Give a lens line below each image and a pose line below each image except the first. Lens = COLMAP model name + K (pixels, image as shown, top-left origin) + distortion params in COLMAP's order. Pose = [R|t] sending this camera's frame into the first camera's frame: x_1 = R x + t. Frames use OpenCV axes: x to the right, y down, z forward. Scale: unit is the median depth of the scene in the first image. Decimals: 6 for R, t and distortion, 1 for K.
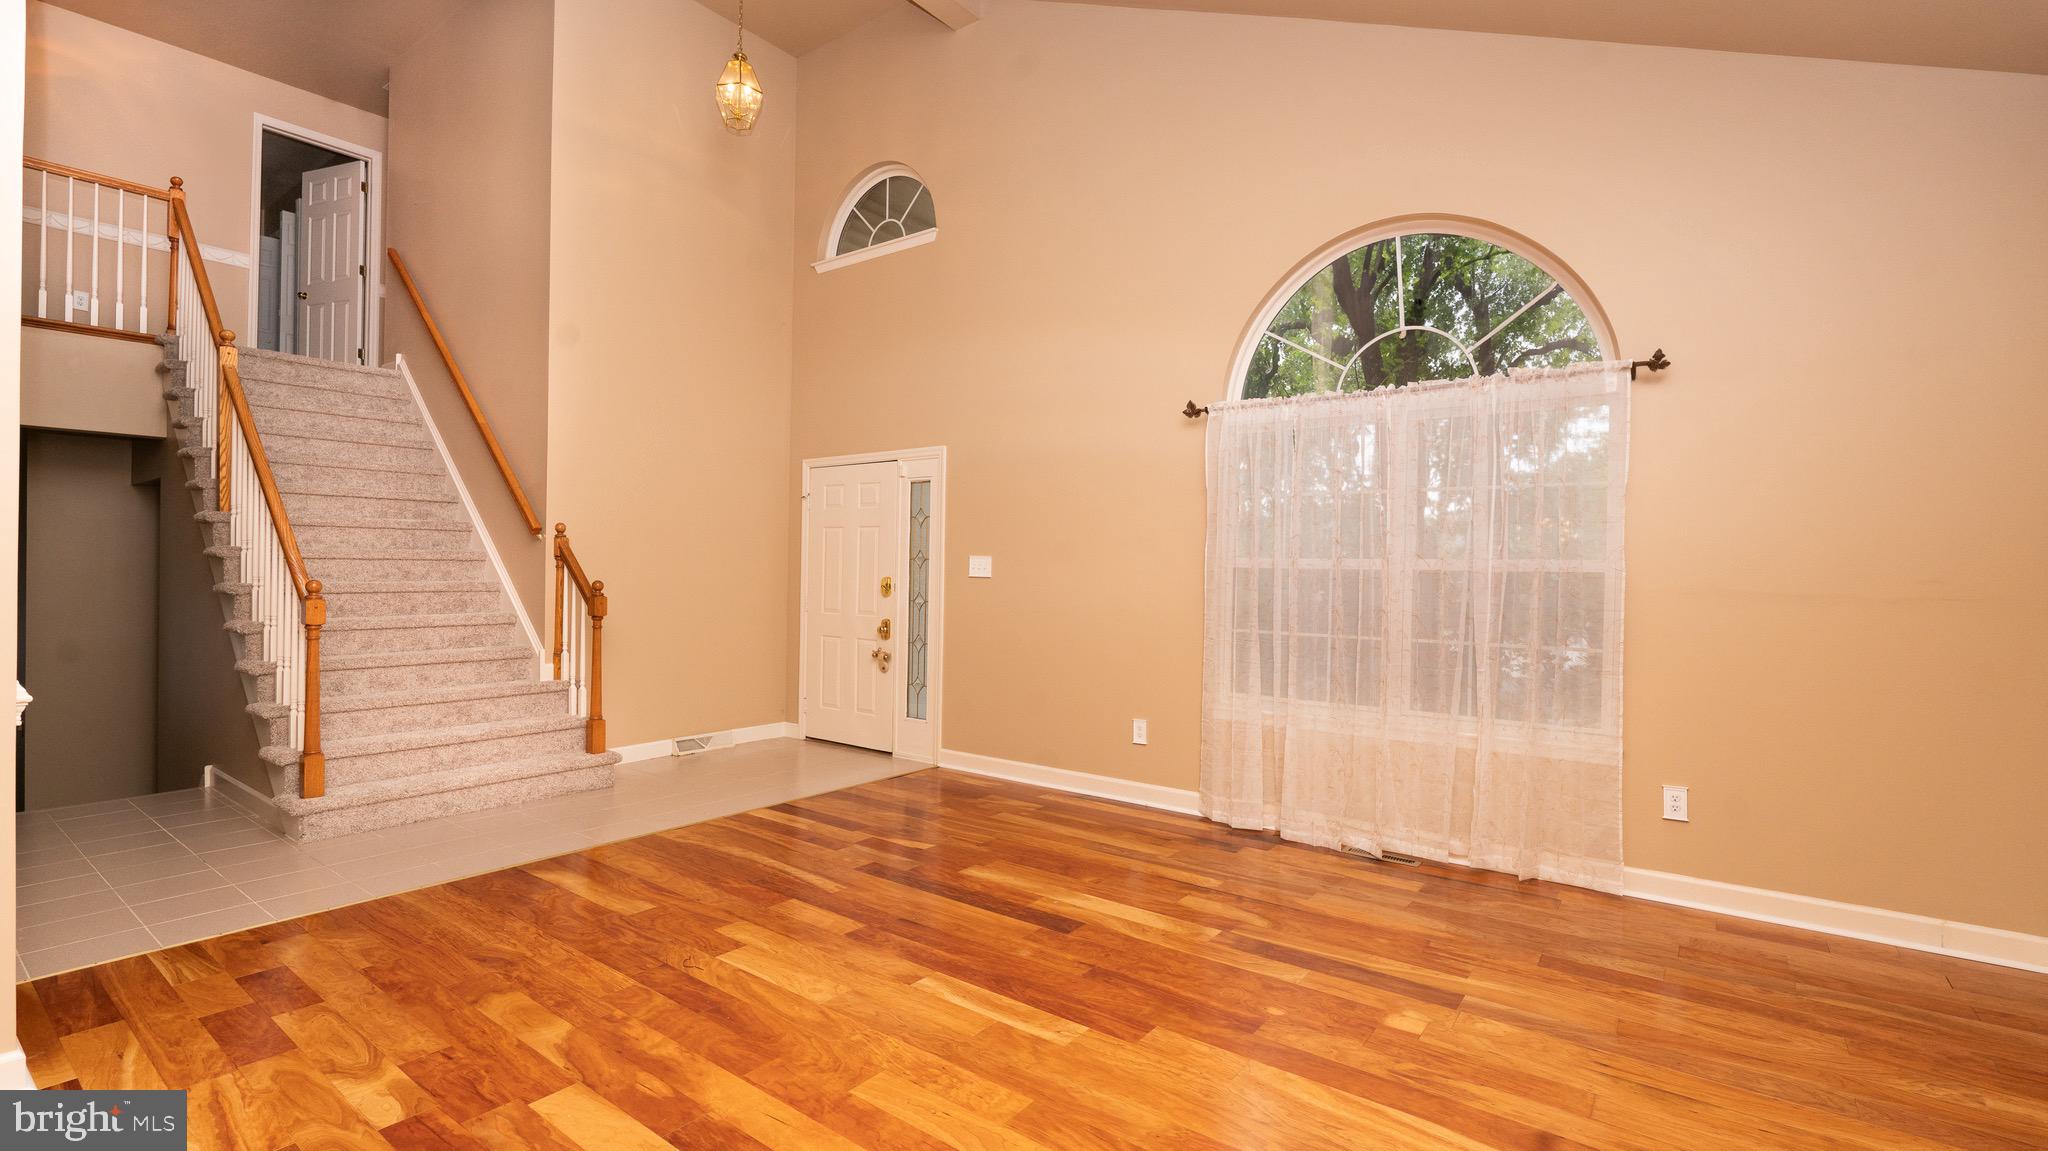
lens RADIAL K [[904.2, 0, 1022.3], [0, 904.2, 575.2], [0, 0, 1]] dist [-0.017676, -0.000168]
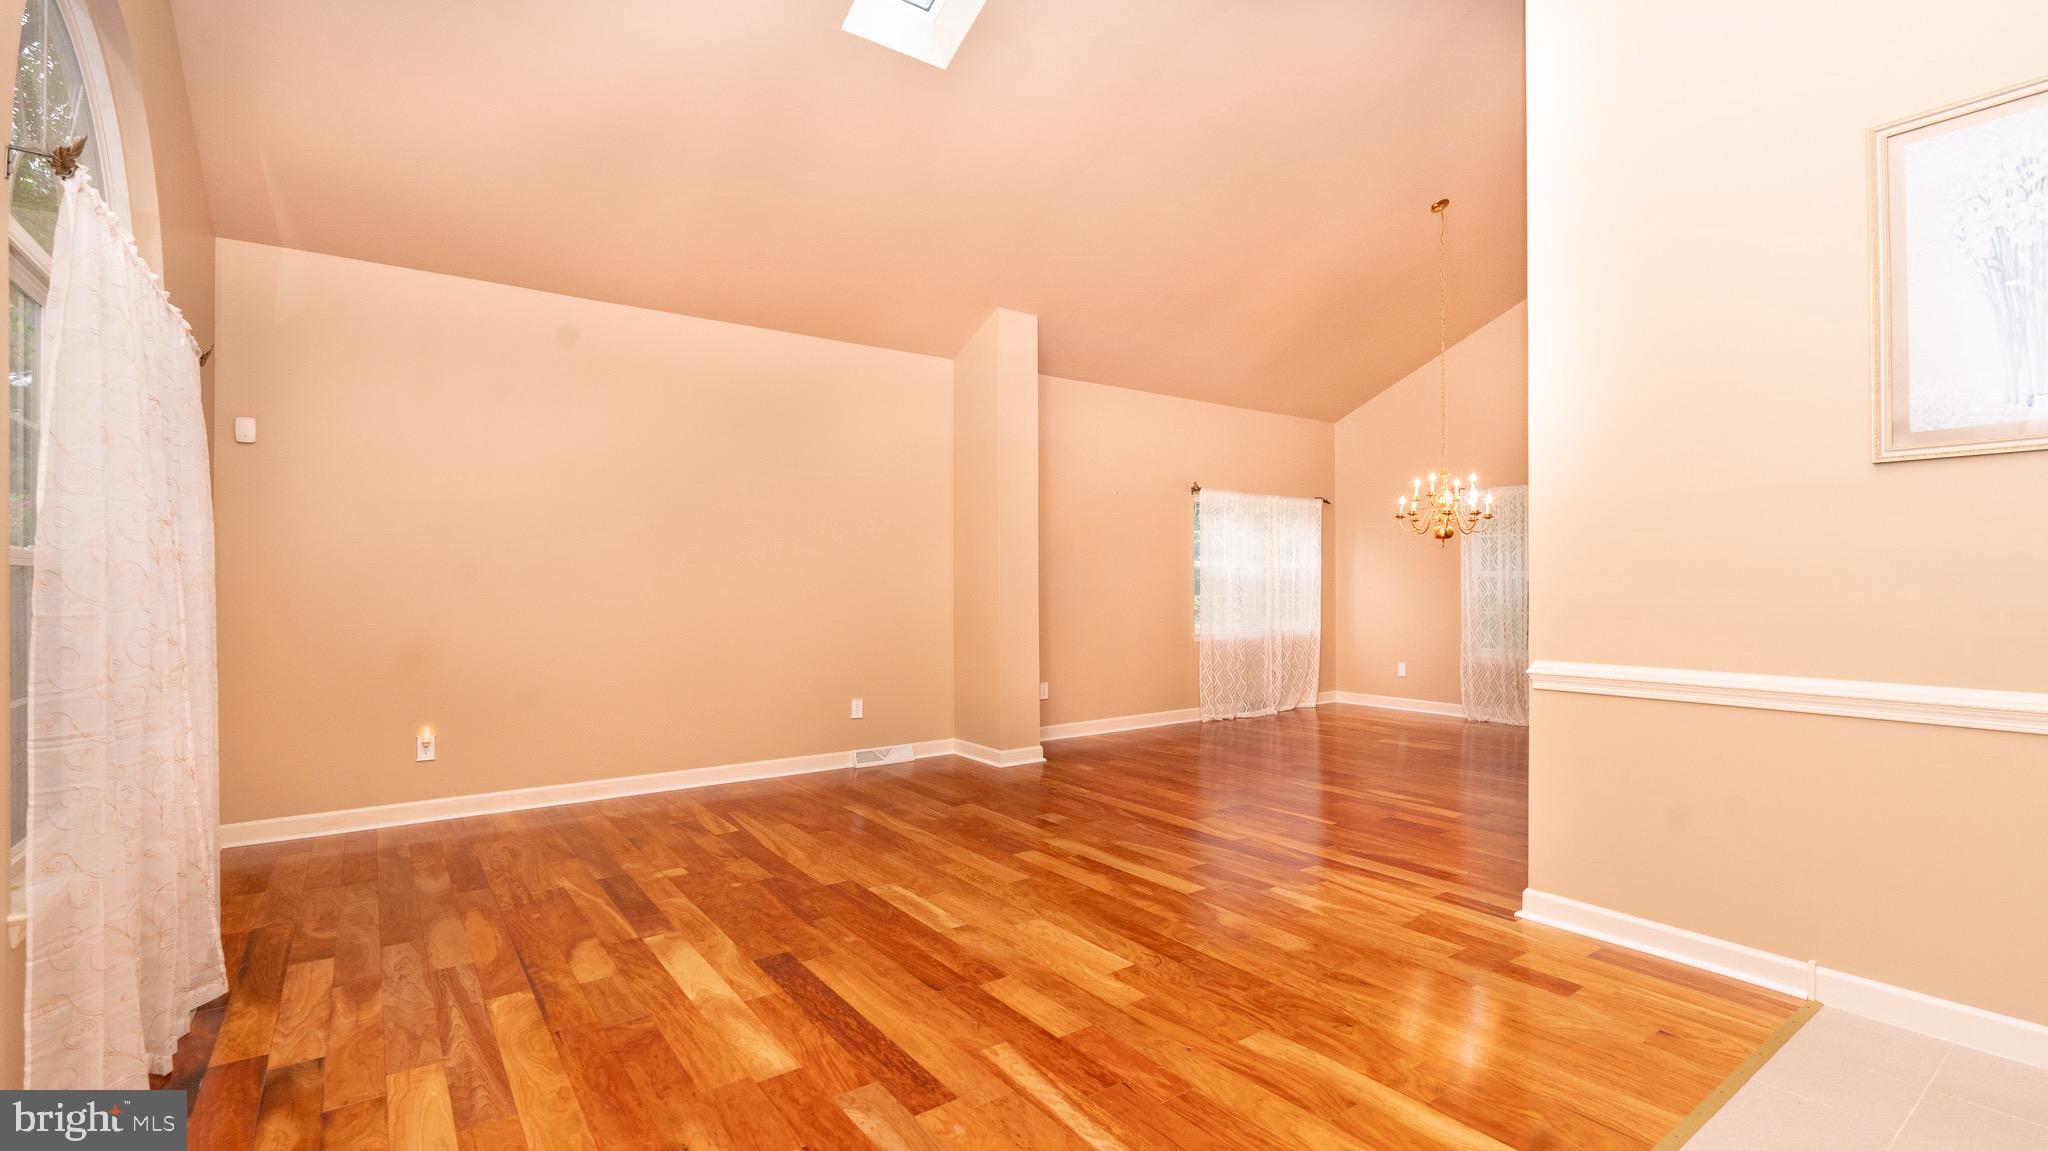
lens RADIAL K [[904.2, 0, 1025.8], [0, 904.2, 576.4], [0, 0, 1]] dist [-0.017676, -0.000168]
pose [[-0.958307, -0.013475, 0.285421, -0.497544], [-0.014866, 0.999886, -0.002708, -0.011382], [-0.285352, -0.006838, -0.958398, 1.971729]]
